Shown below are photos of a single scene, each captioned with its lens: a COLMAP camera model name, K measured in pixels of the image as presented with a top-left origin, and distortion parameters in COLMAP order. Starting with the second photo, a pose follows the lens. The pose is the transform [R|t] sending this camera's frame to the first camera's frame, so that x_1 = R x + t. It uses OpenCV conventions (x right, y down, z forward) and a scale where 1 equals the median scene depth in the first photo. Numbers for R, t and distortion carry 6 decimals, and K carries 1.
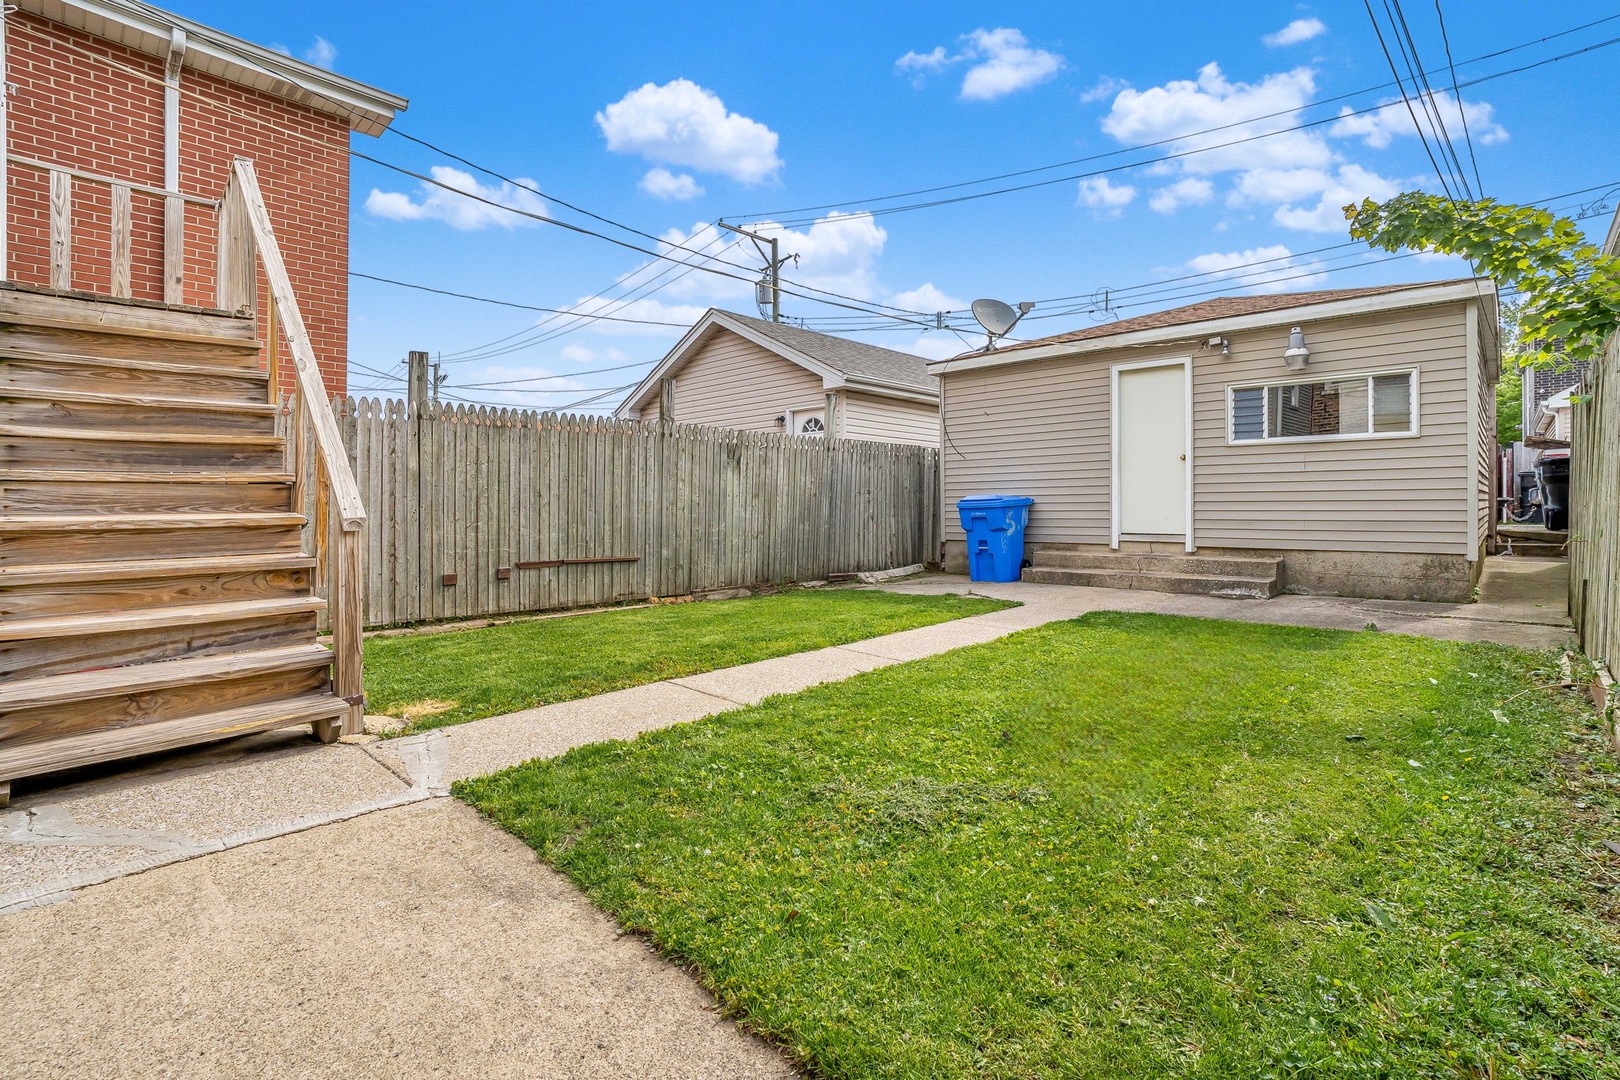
lens RADIAL K [[736.2, 0, 830.2], [0, 736.2, 503.5], [0, 0, 1]] dist [-0.057372, 0.026678]
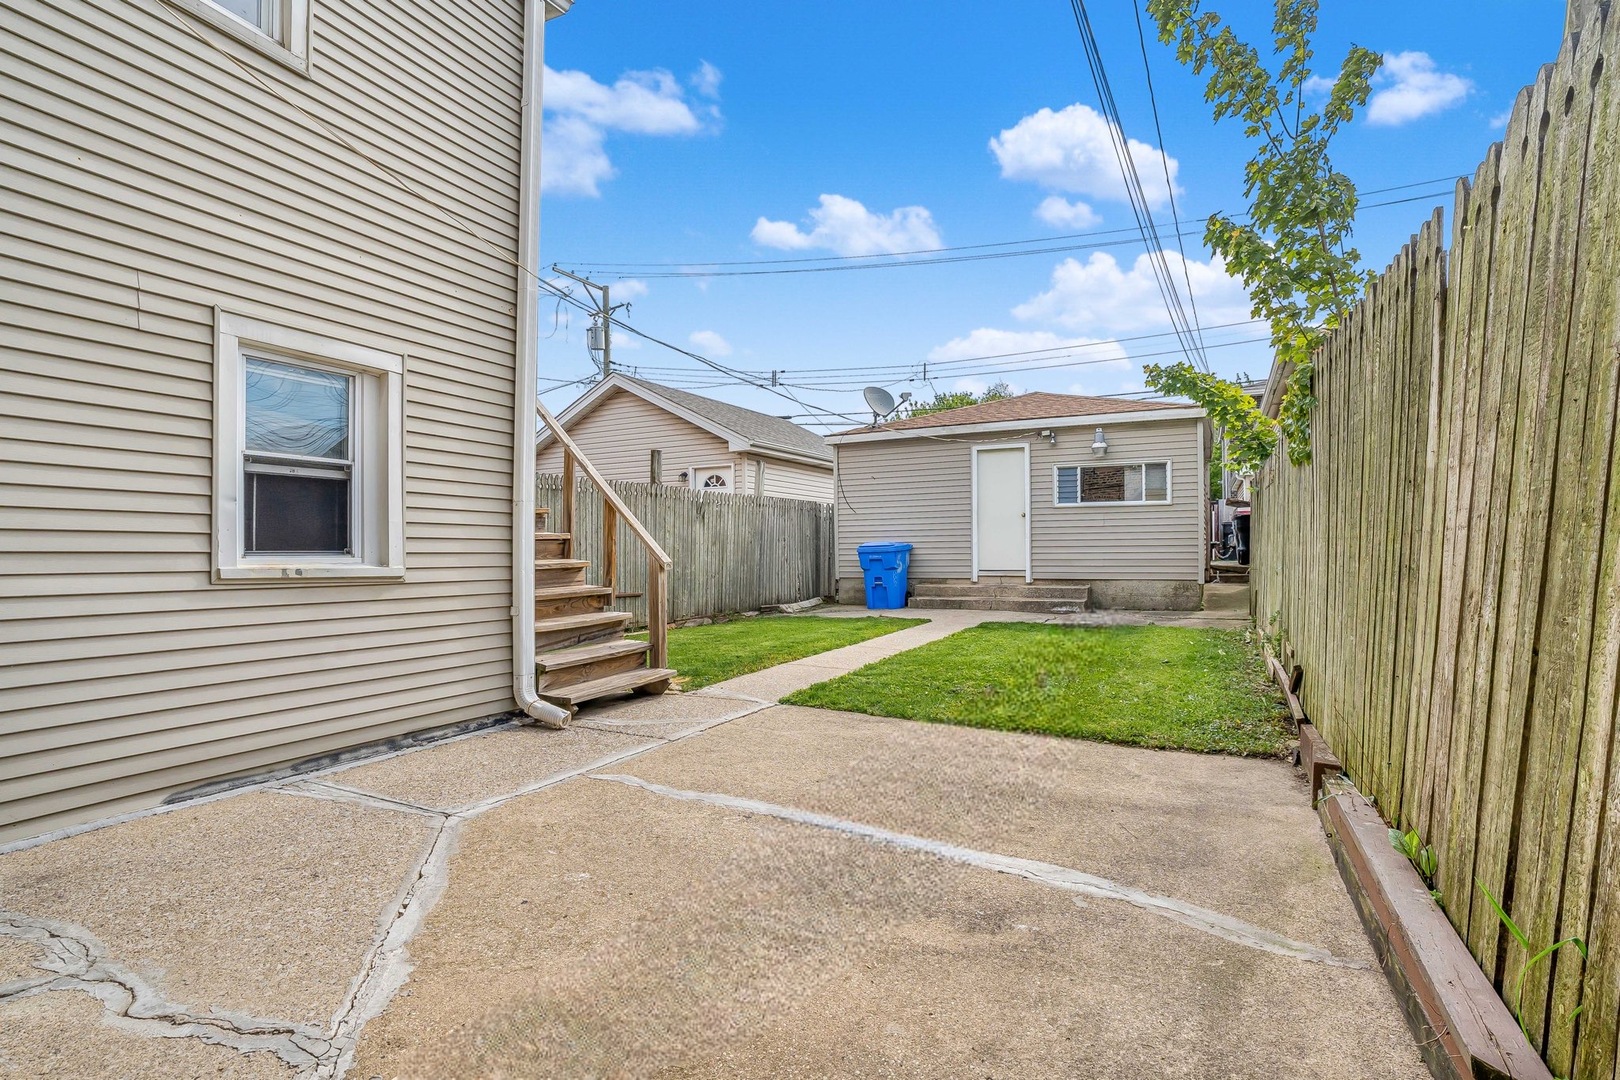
lens RADIAL K [[759.9, 0, 810.8], [0, 759.9, 547.6], [0, 0, 1]] dist [-0.055786, 0.023314]
pose [[0.964258, -0.004651, 0.264923, -0.279049], [0.004171, 0.999988, 0.002374, -0.005700], [-0.264931, -0.001184, 0.964267, -0.276576]]
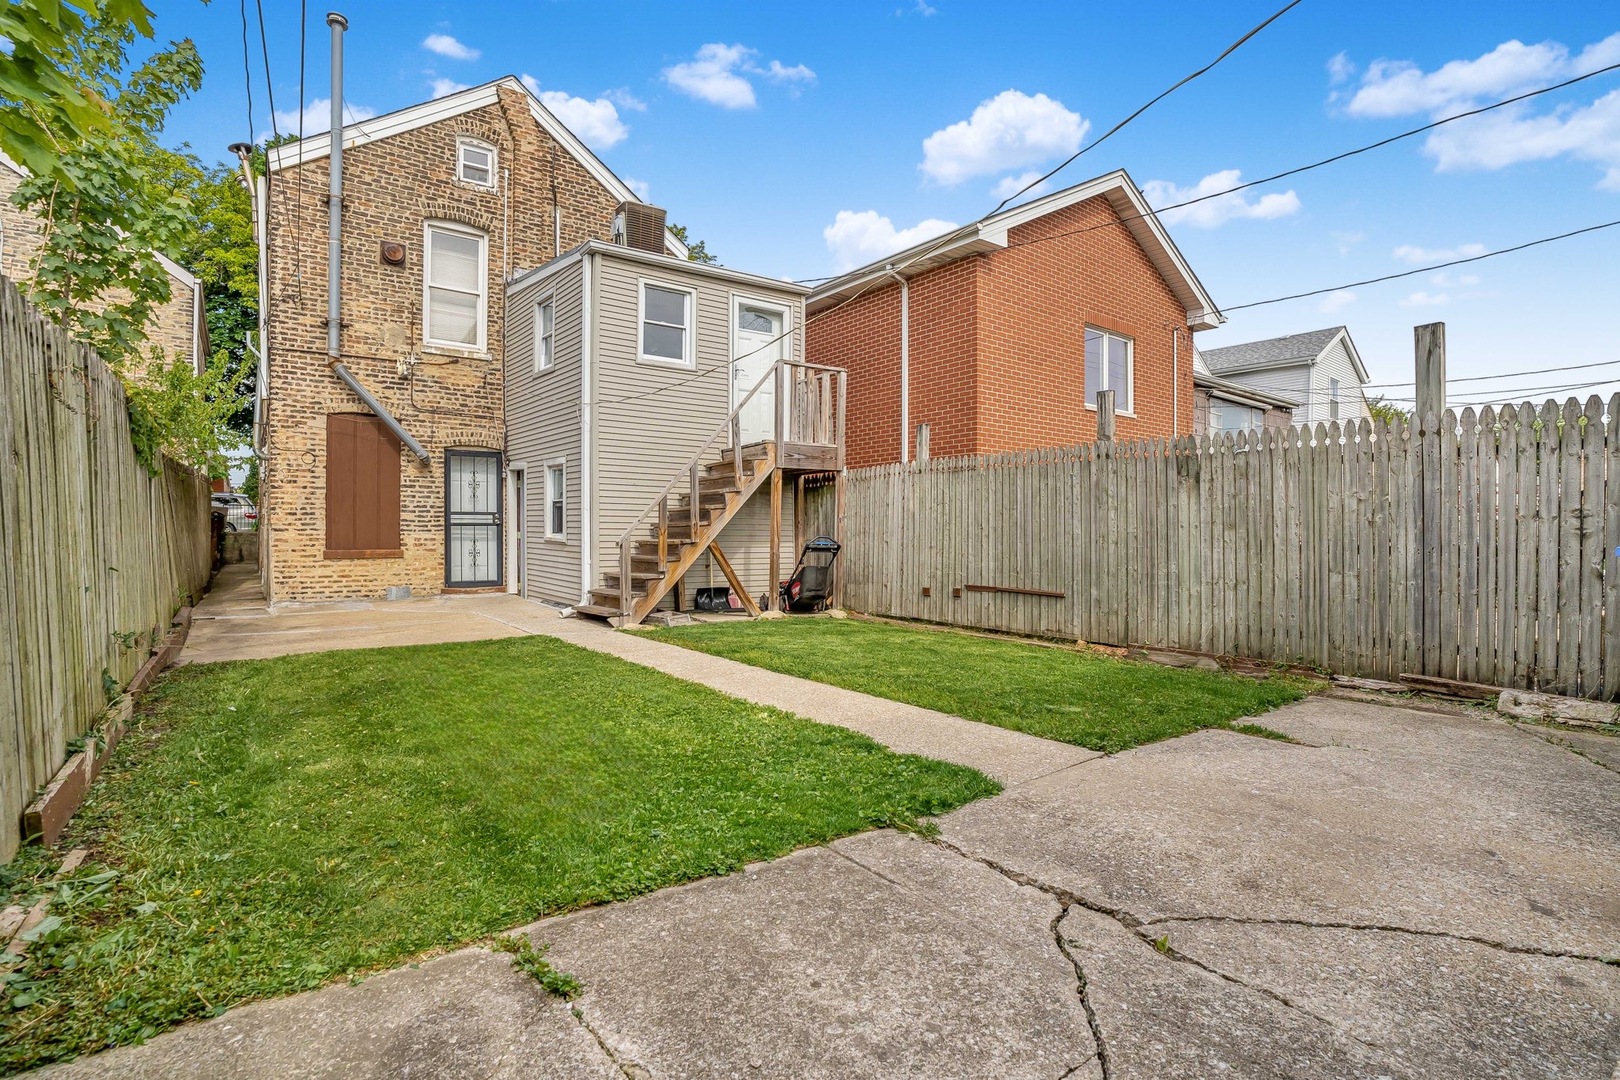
lens RADIAL K [[759.9, 0, 810.8], [0, 759.9, 547.6], [0, 0, 1]] dist [-0.055786, 0.023314]
pose [[-0.161534, 0.022022, -0.986621, 0.631344], [-0.003969, 0.999728, 0.022964, -0.005143], [0.986859, 0.007626, -0.161402, 0.717216]]
